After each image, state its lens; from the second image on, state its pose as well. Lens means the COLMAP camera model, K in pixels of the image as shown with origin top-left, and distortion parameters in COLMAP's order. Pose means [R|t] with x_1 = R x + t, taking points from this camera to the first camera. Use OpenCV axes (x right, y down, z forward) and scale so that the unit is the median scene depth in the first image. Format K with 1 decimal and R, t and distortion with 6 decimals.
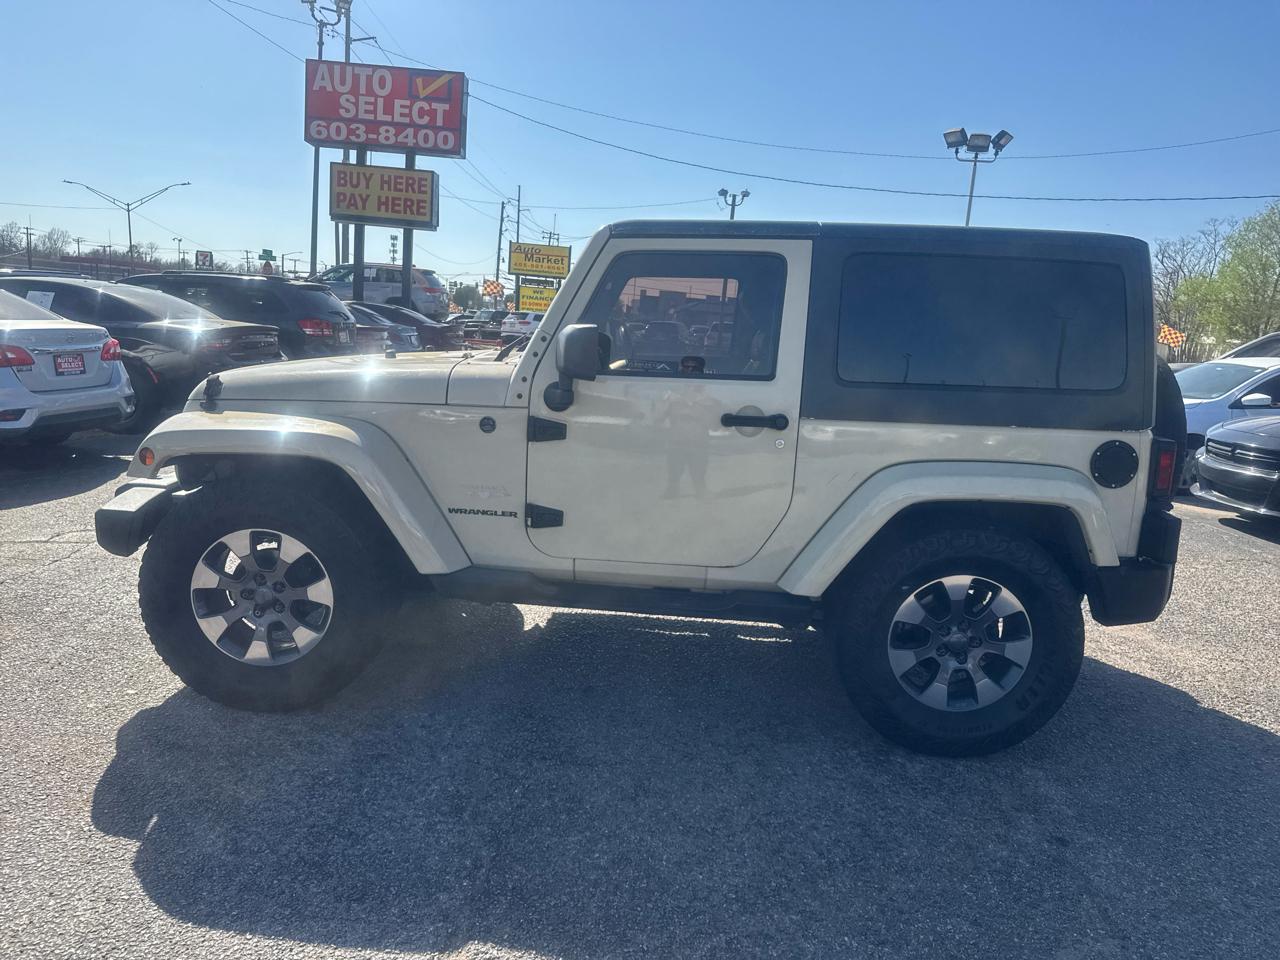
lens RADIAL K [[925.2, 0, 647.8], [0, 925.2, 466.5], [0, 0, 1]] dist [0.046009, -0.066014]
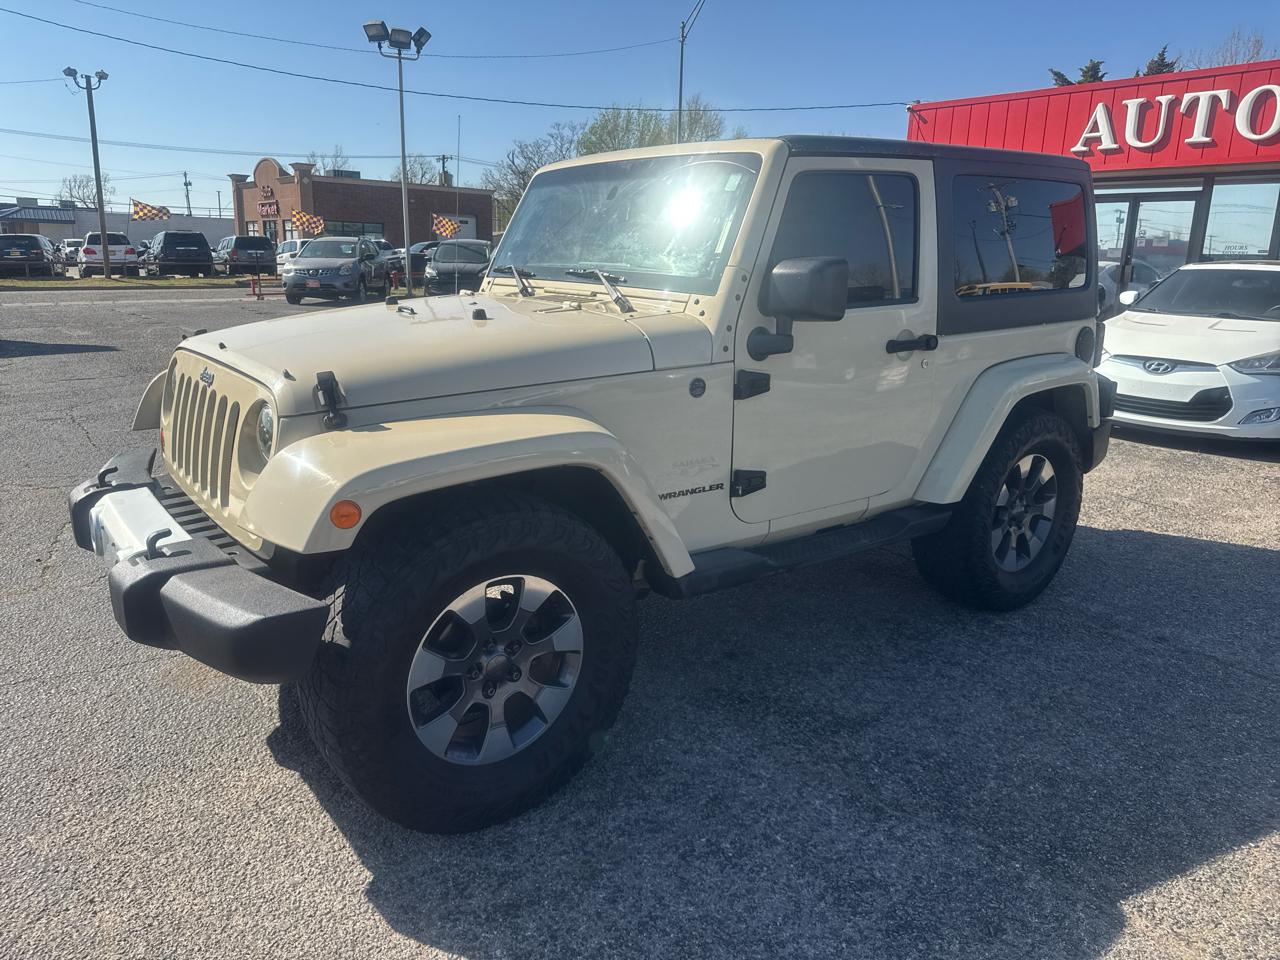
lens RADIAL K [[894.9, 0, 640.0], [0, 894.9, 480.0], [0, 0, 1]] dist [0.024908, -0.029729]
pose [[0.779496, -0.205678, 0.591677, -0.280198], [0.129155, 0.977034, 0.169482, -0.042432], [-0.612948, -0.055693, 0.788158, 0.154673]]
